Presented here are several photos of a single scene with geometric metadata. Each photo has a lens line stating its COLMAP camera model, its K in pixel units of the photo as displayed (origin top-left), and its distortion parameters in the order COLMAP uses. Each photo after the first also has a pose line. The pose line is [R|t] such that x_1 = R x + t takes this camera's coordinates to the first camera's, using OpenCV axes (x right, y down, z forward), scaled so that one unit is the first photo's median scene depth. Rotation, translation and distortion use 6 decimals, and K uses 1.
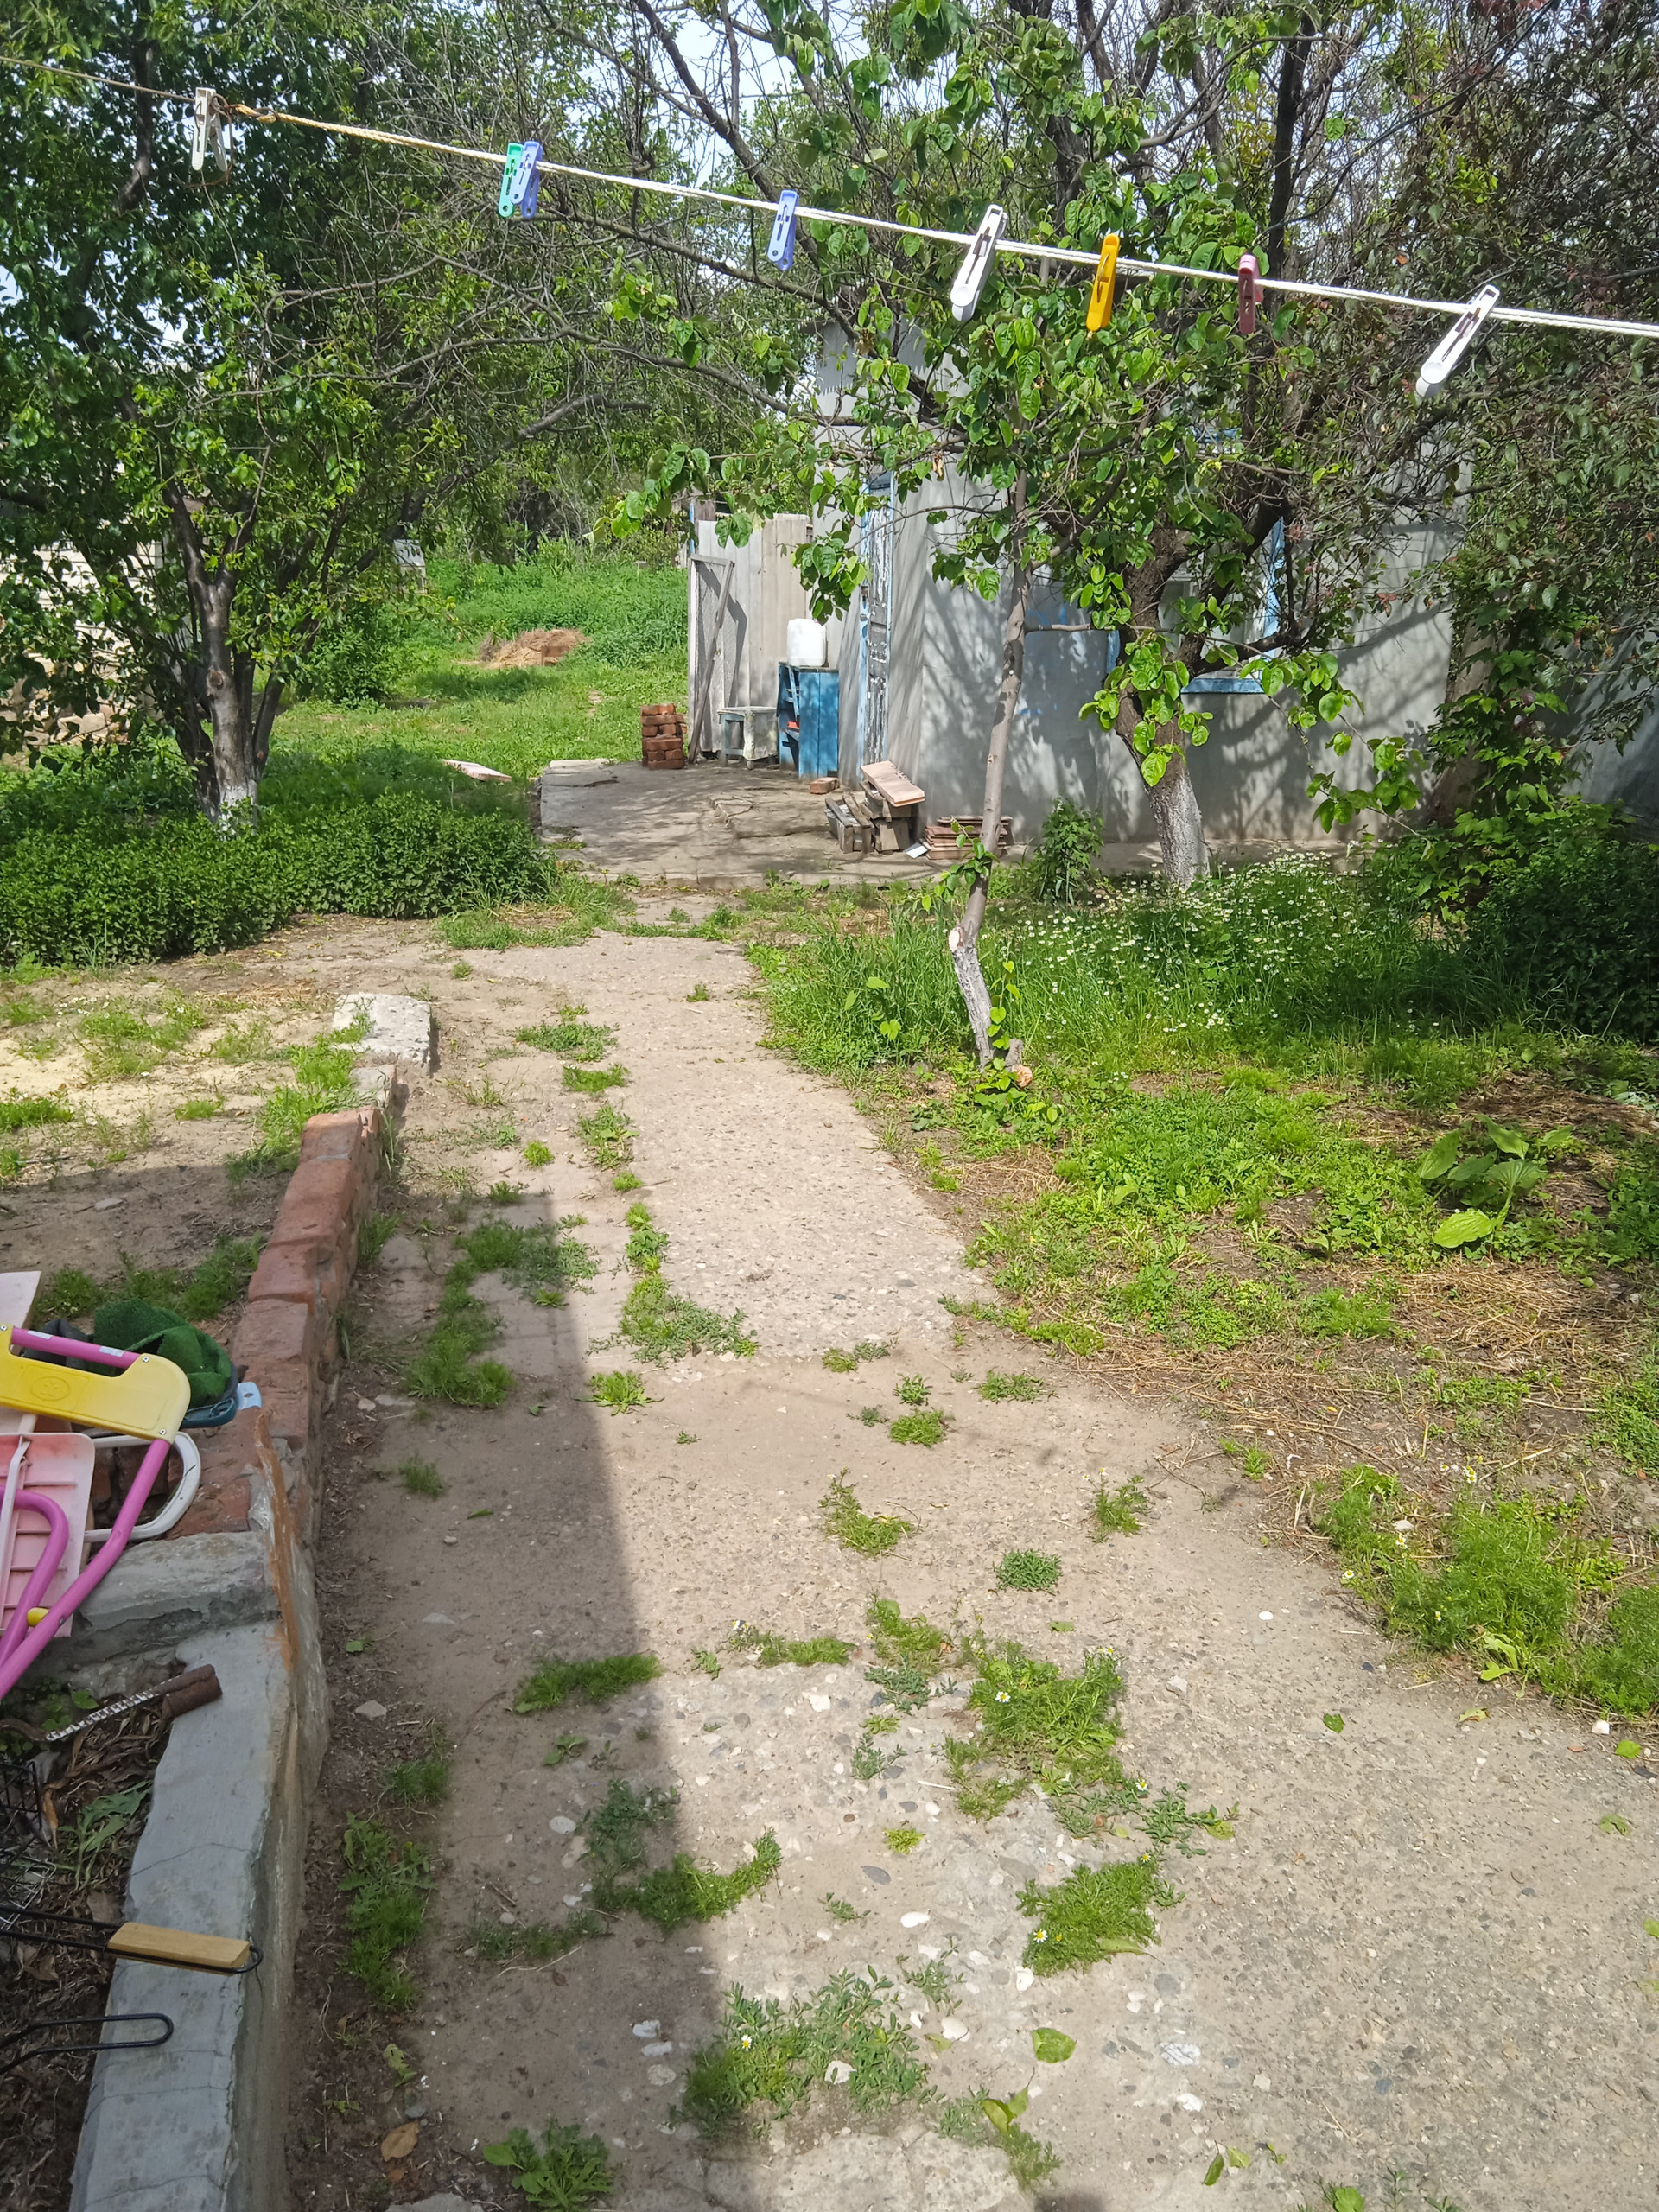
lens RADIAL K [[1848.3, 0, 832.4], [0, 1848.3, 1104.2], [0, 0, 1]] dist [0.022221, -0.018033]
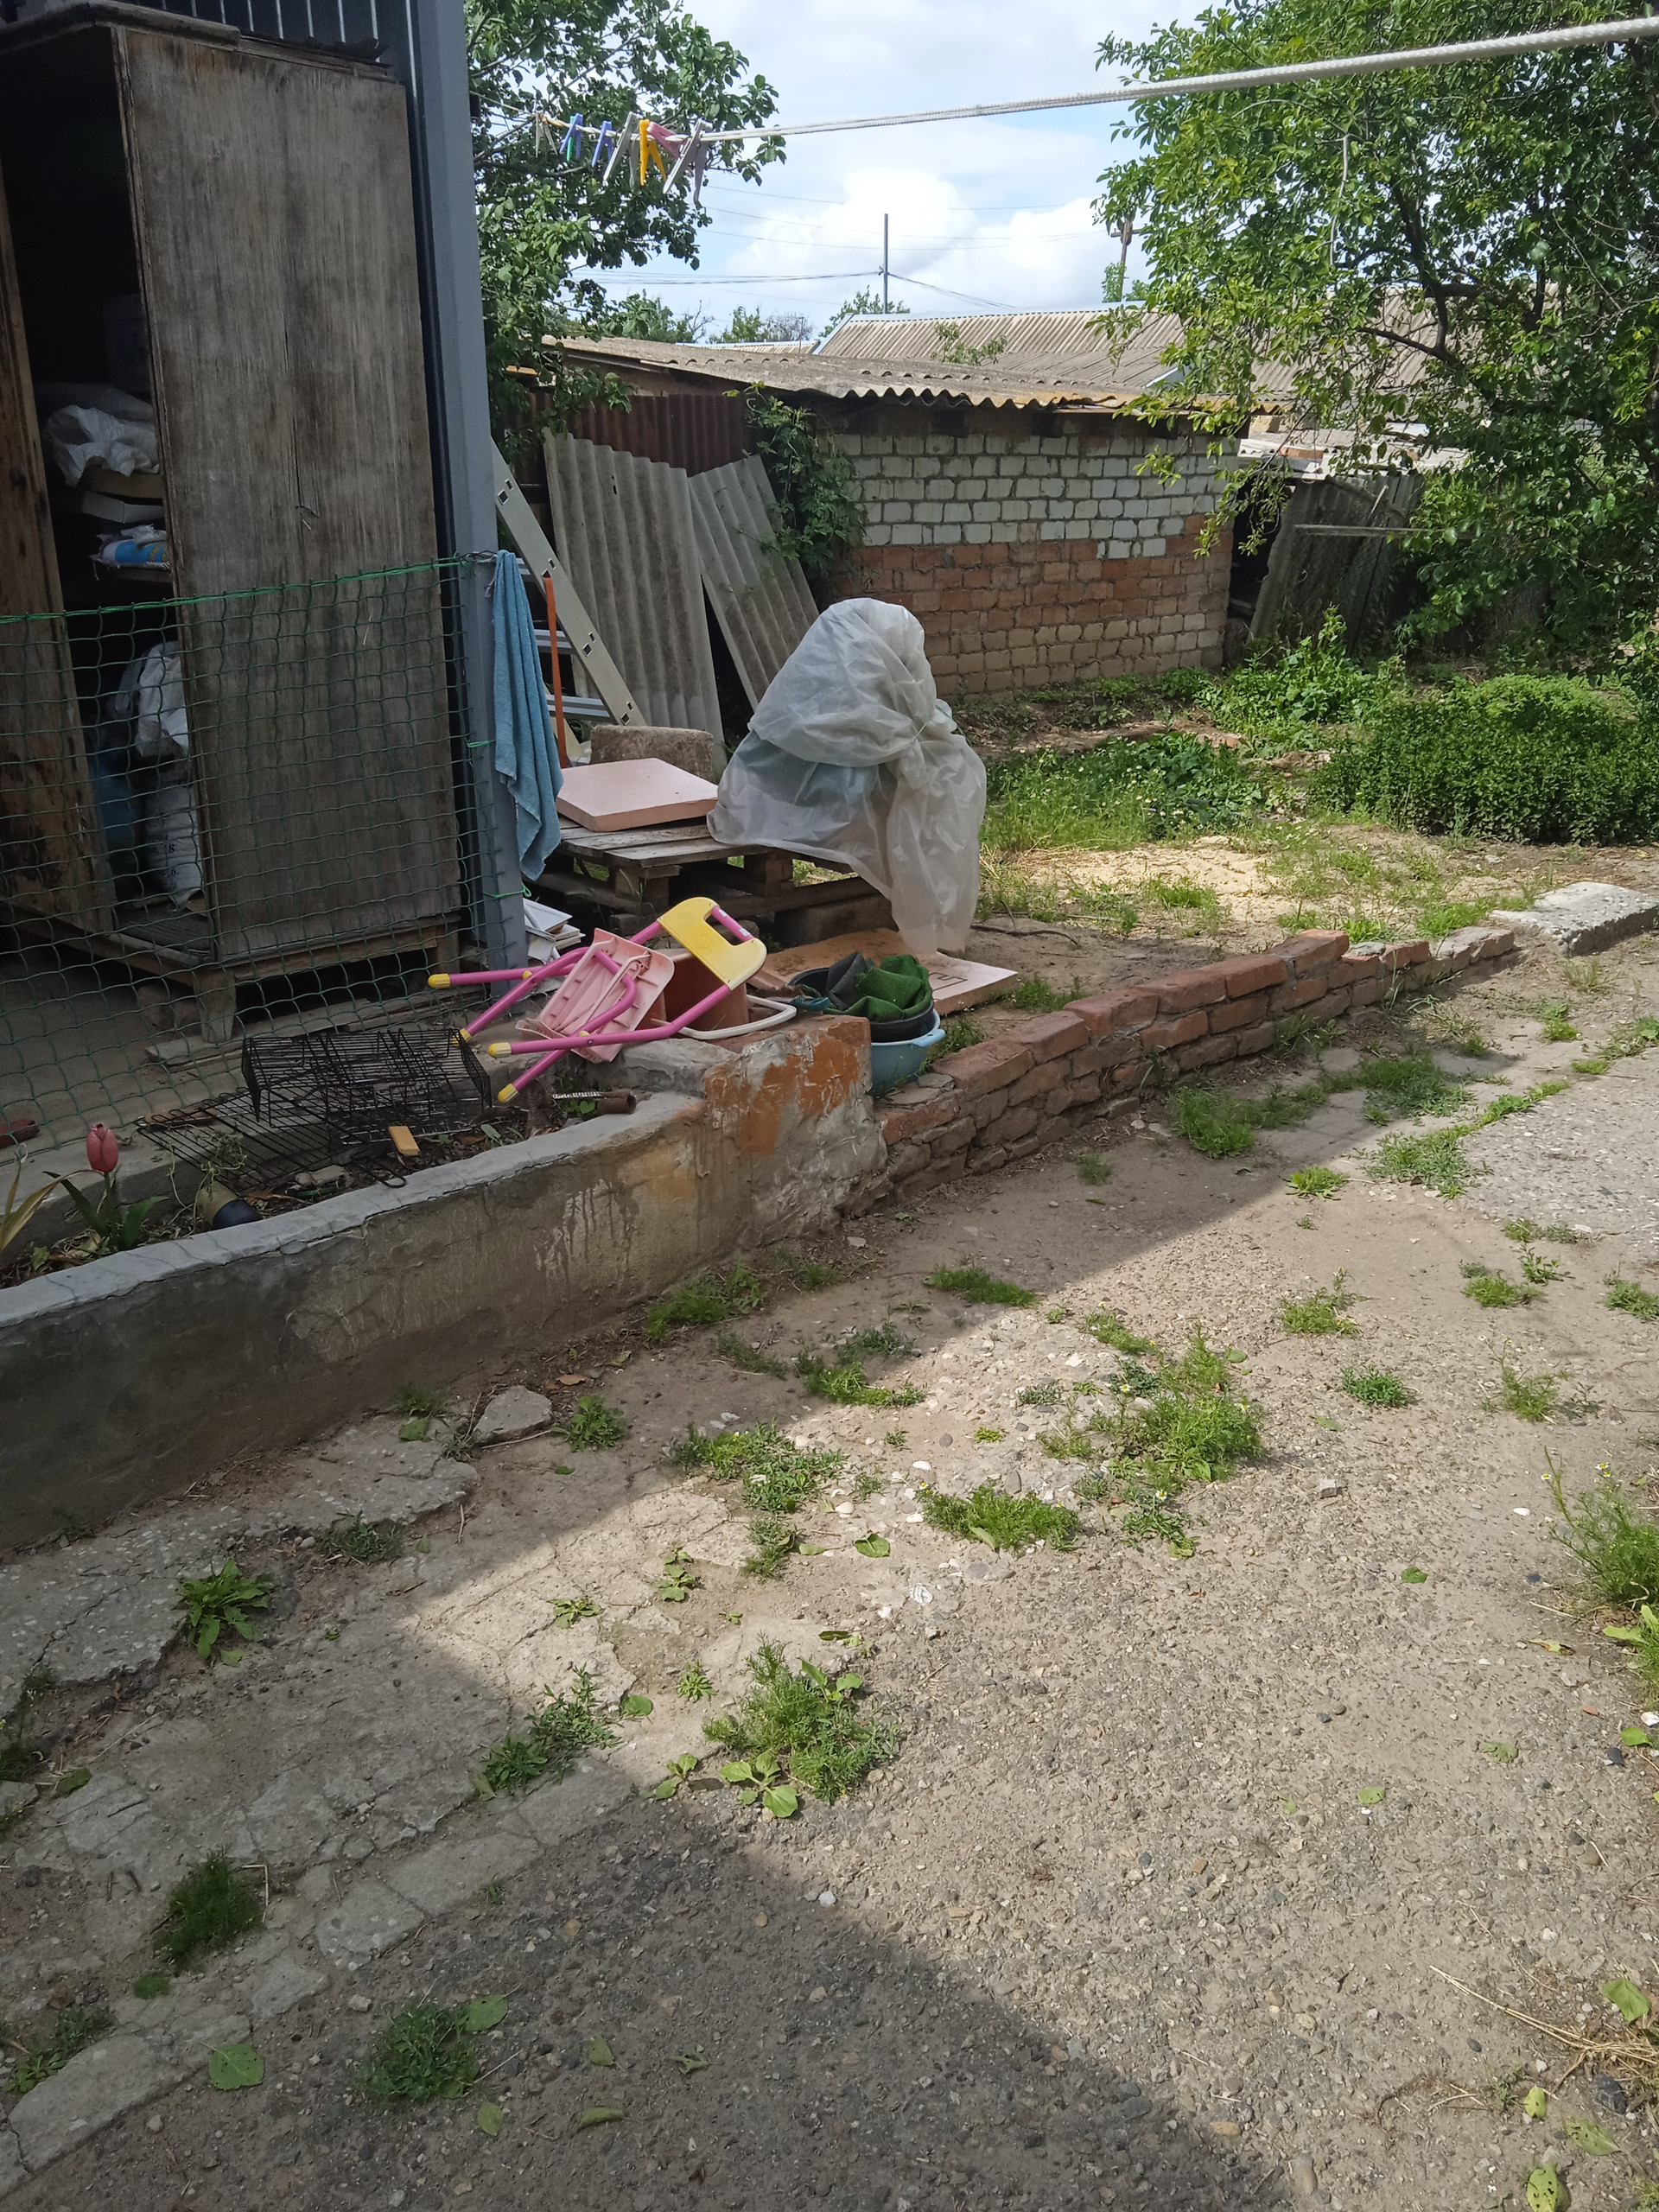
lens RADIAL K [[1848.3, 0, 839.6], [0, 1848.3, 1103.9], [0, 0, 1]] dist [0.022221, -0.018033]
pose [[0.541538, 0.256474, -0.800599, 0.907825], [-0.239090, 0.959987, 0.145810, 0.022447], [0.805961, 0.112453, 0.581189, 0.164478]]
